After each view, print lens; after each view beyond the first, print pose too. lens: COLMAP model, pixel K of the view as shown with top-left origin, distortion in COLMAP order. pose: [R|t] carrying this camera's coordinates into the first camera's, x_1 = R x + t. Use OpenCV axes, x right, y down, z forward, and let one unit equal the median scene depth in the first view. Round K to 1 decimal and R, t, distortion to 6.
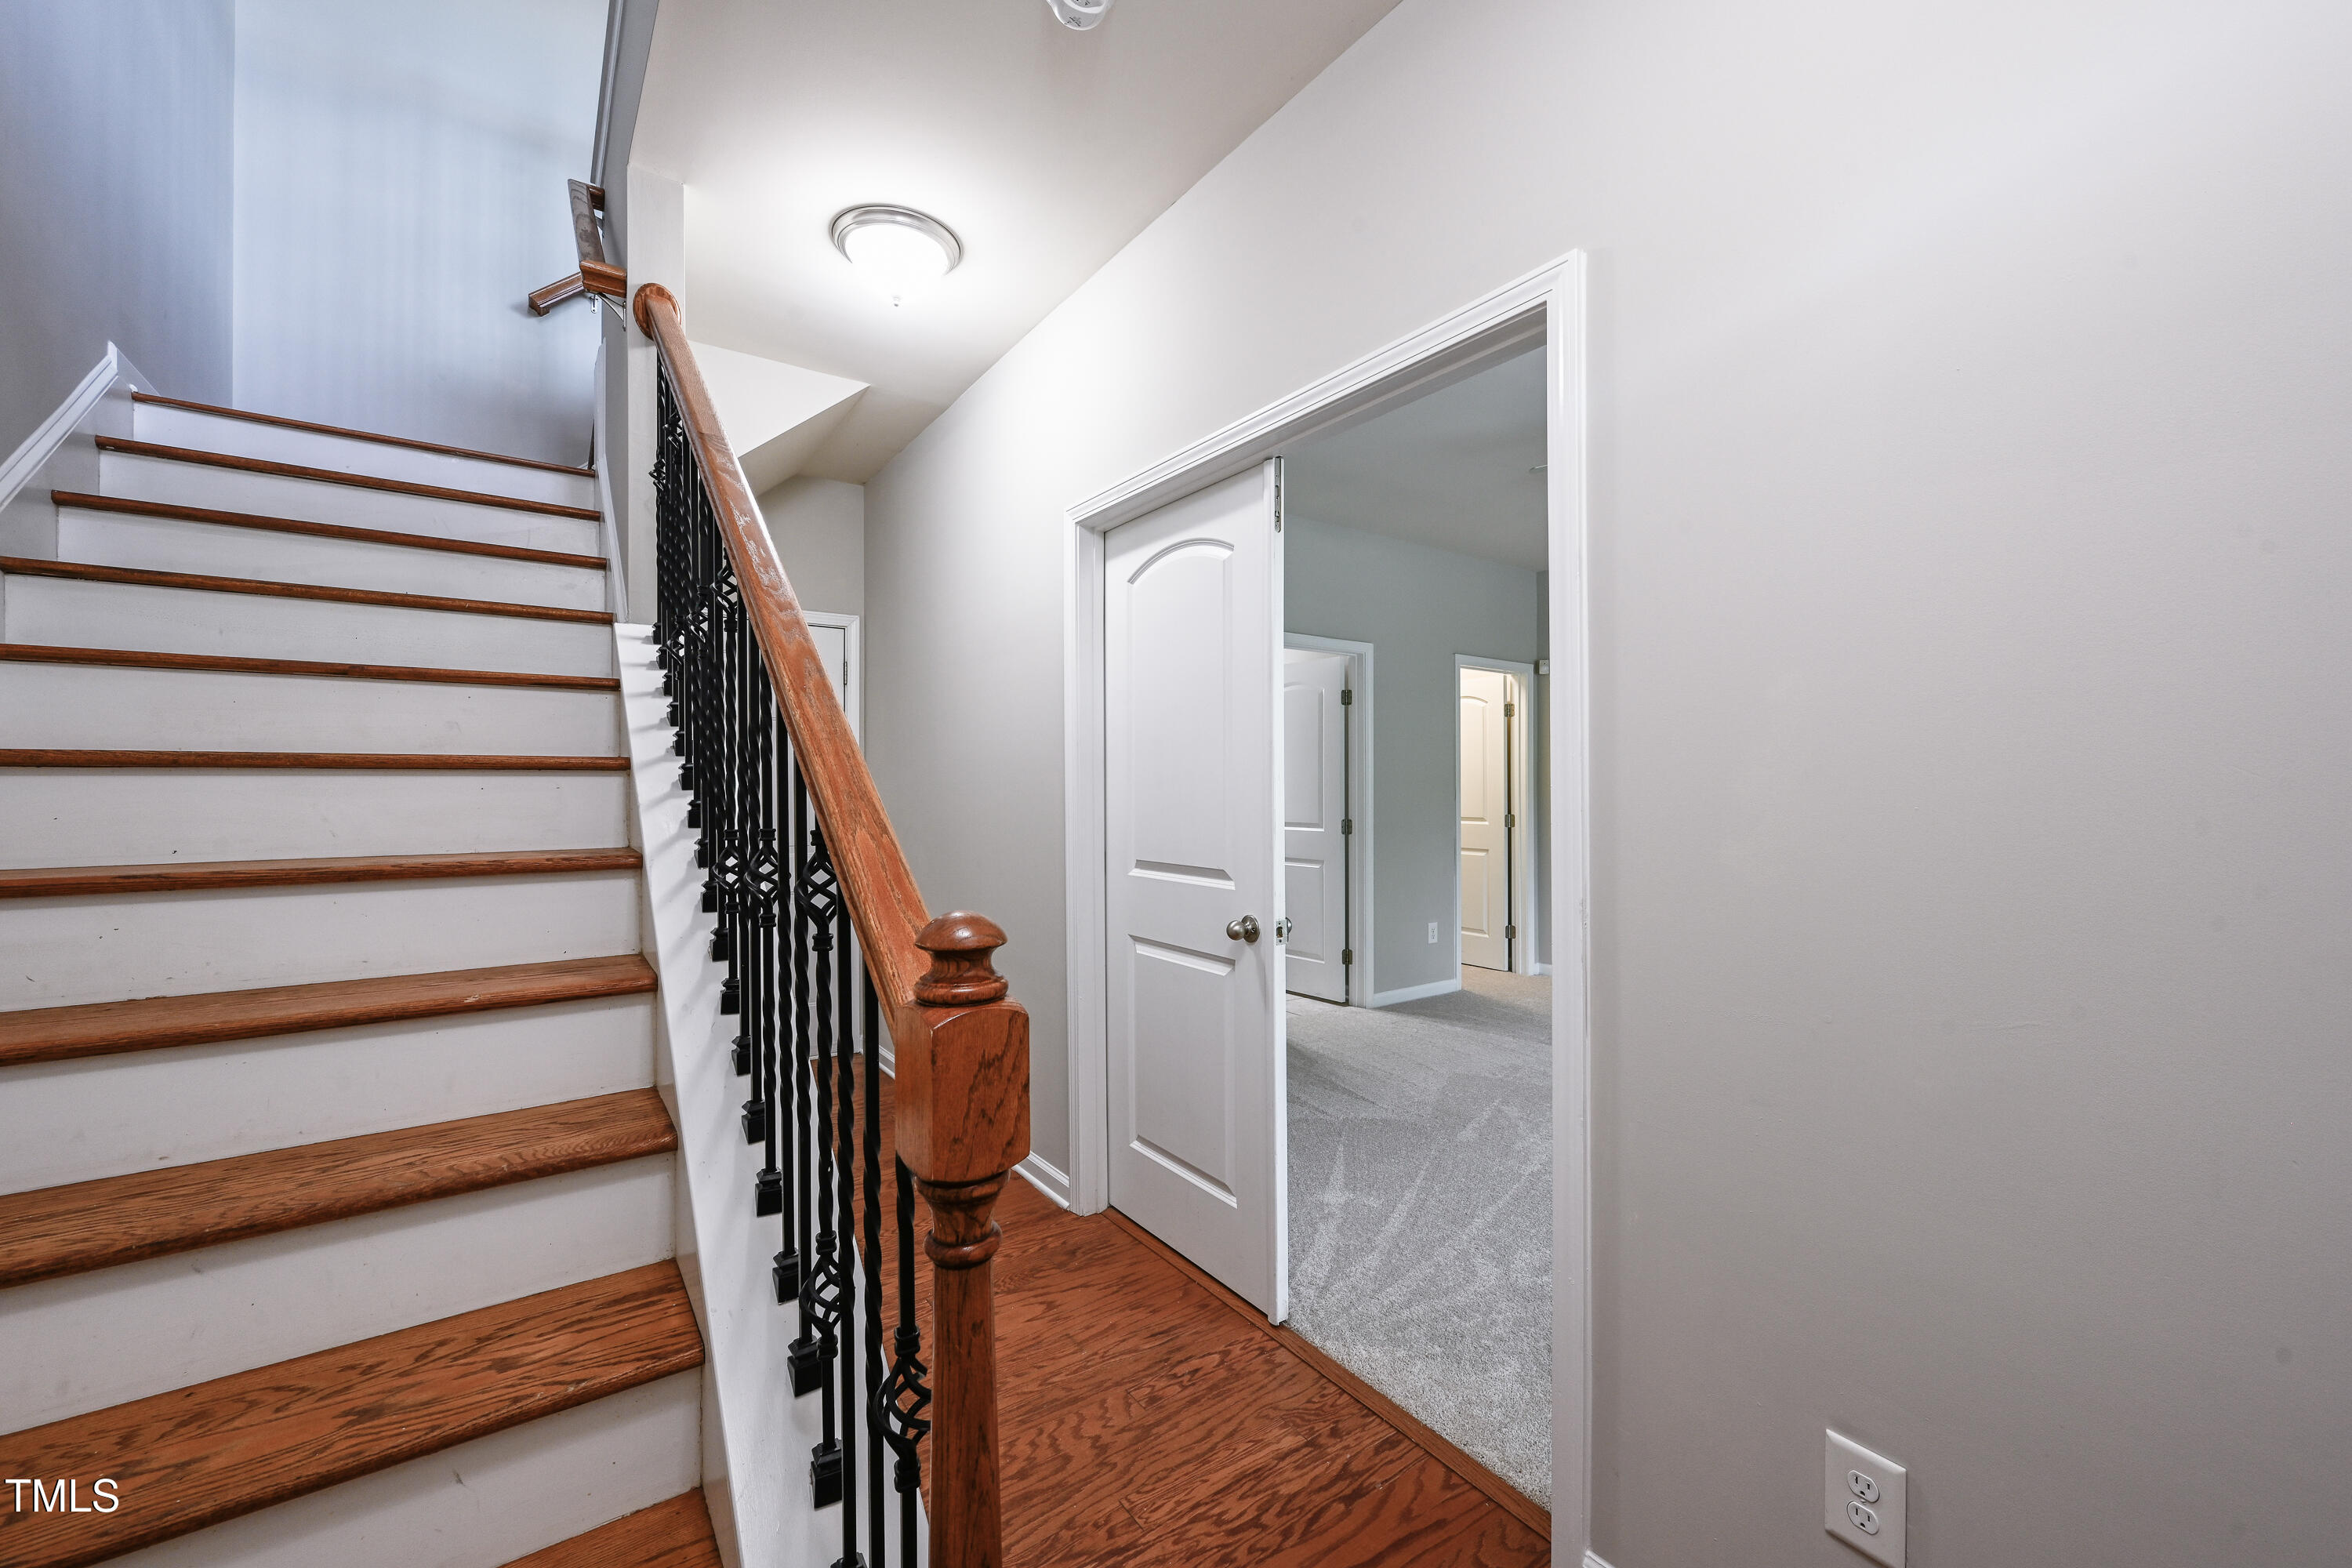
lens RADIAL K [[926.6, 0, 1176.0], [0, 926.6, 784.0], [0, 0, 1]] dist [0.000172, -0.000264]
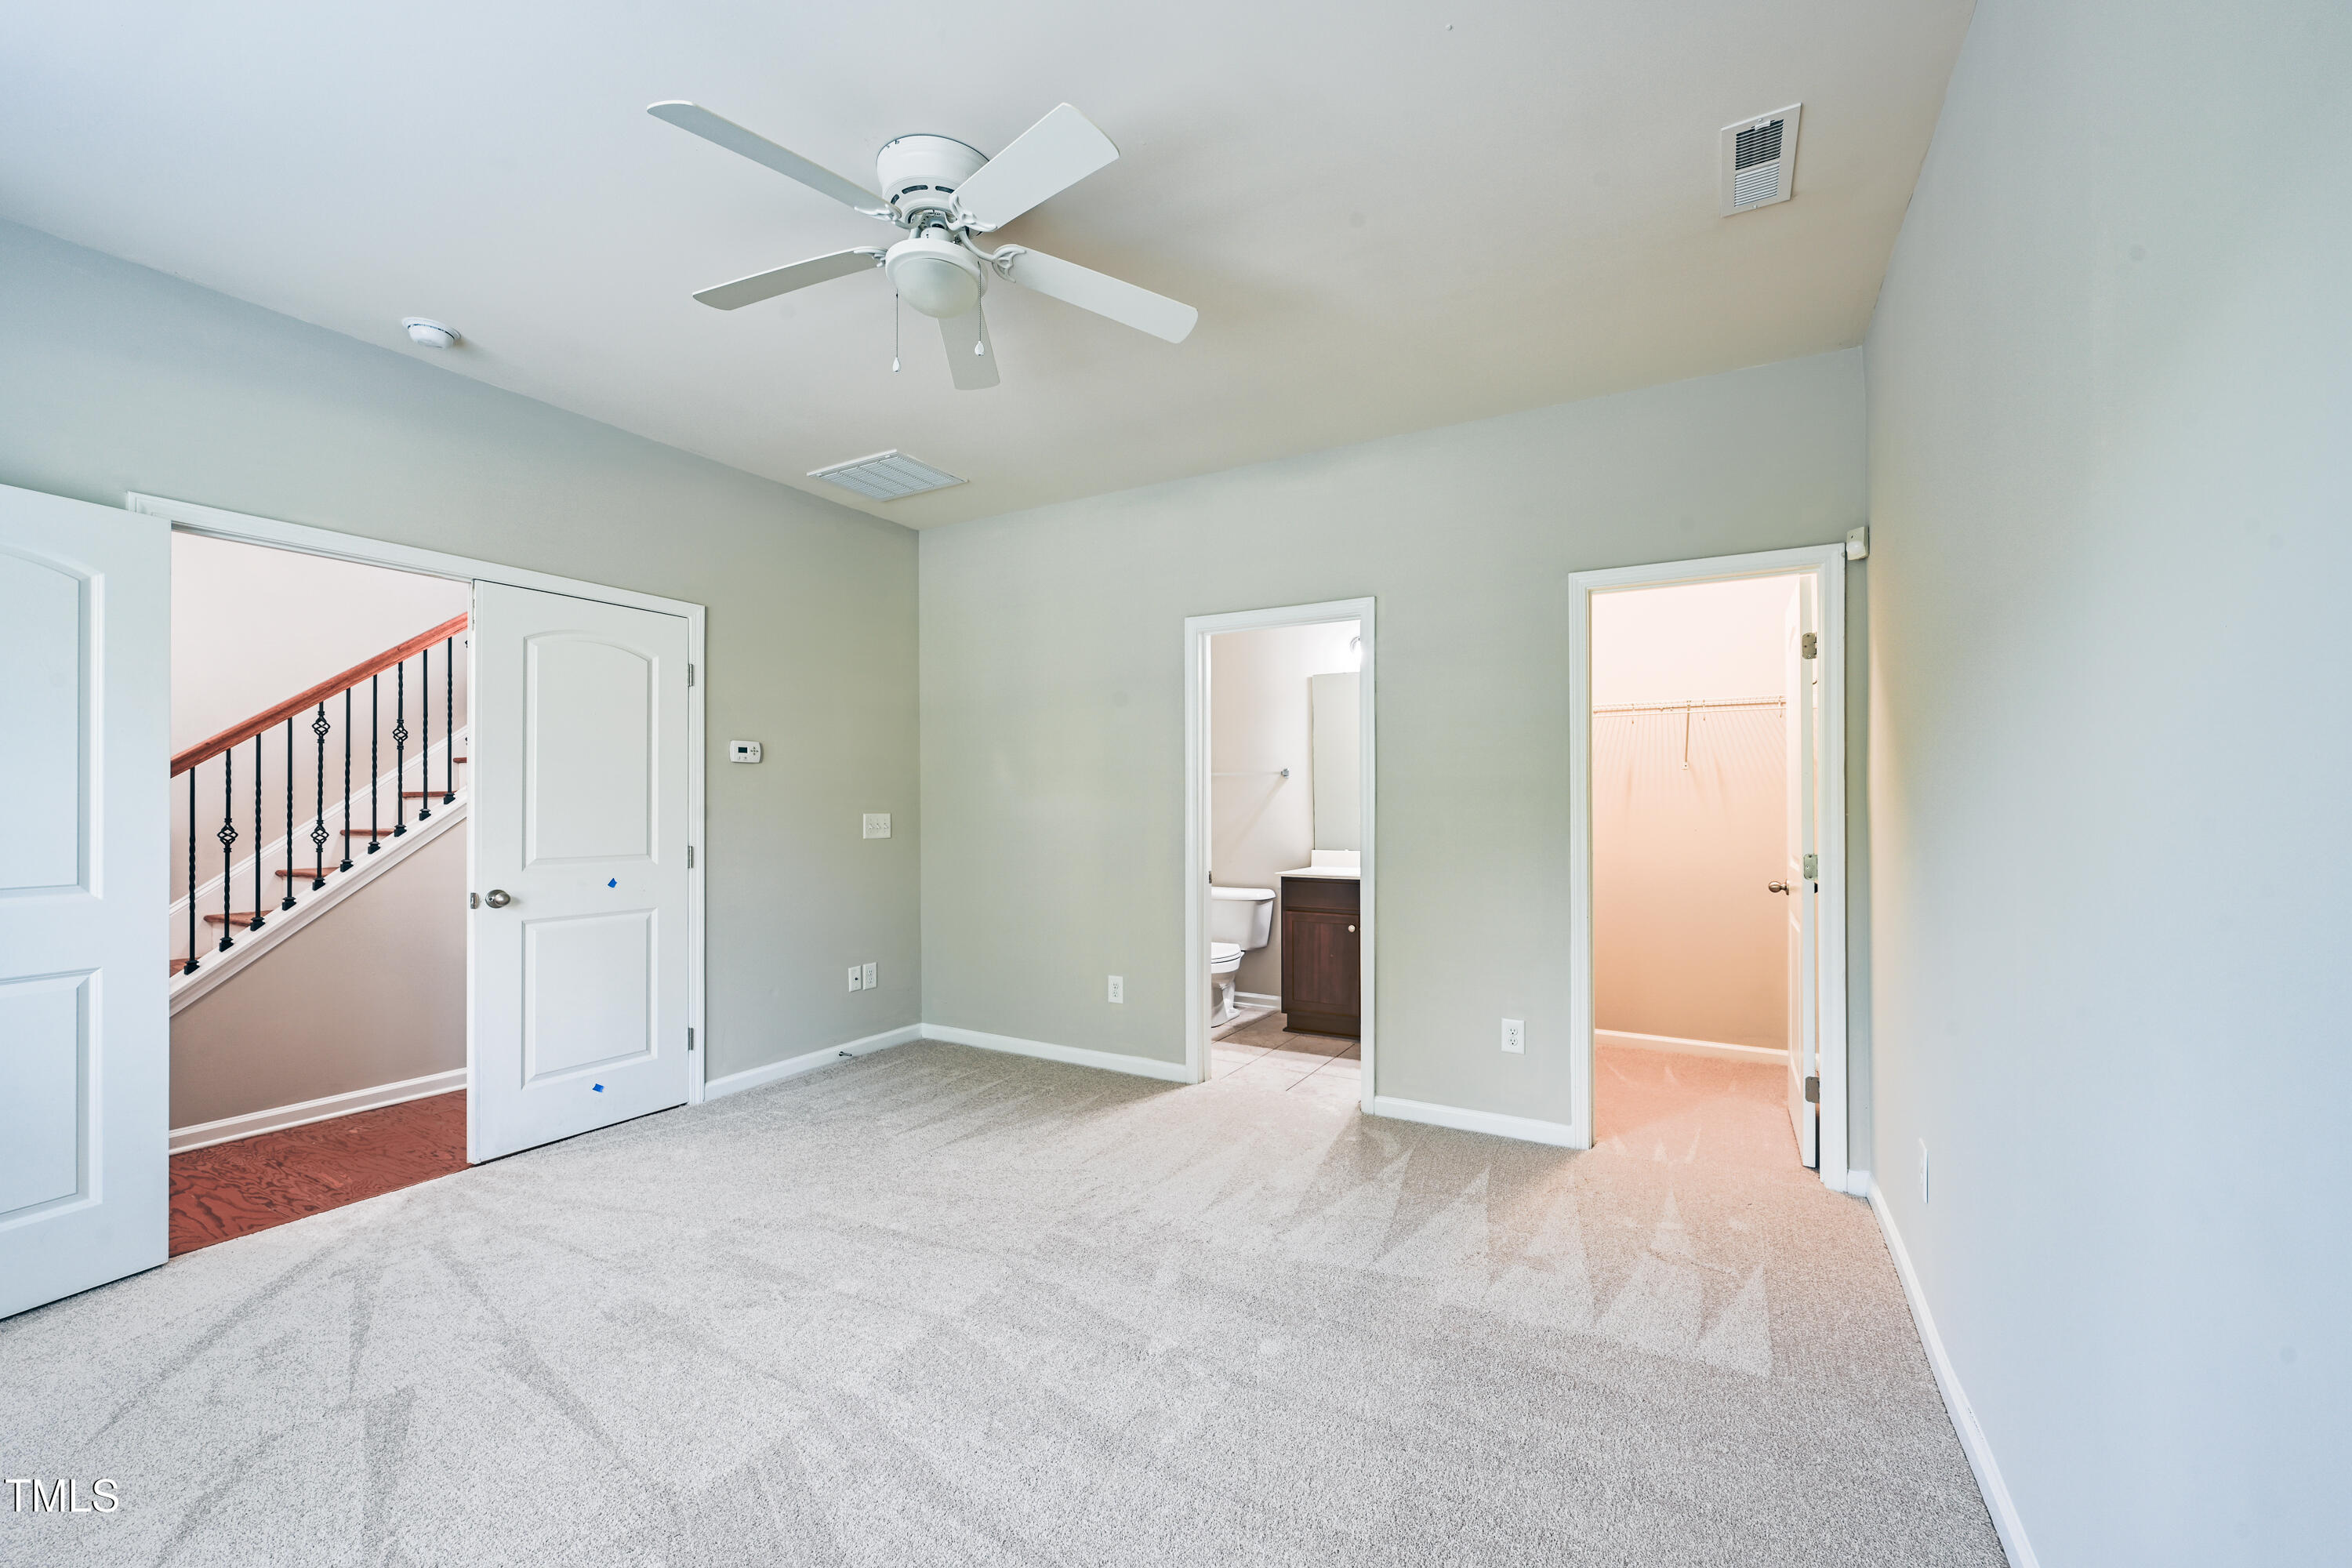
lens RADIAL K [[926.6, 0, 1176.0], [0, 926.6, 784.0], [0, 0, 1]] dist [0.000172, -0.000264]
pose [[0.422409, -0.005500, -0.906389, 1.188363], [0.006296, 0.999975, -0.003134, -0.011284], [0.906384, -0.004383, 0.422433, 0.853440]]
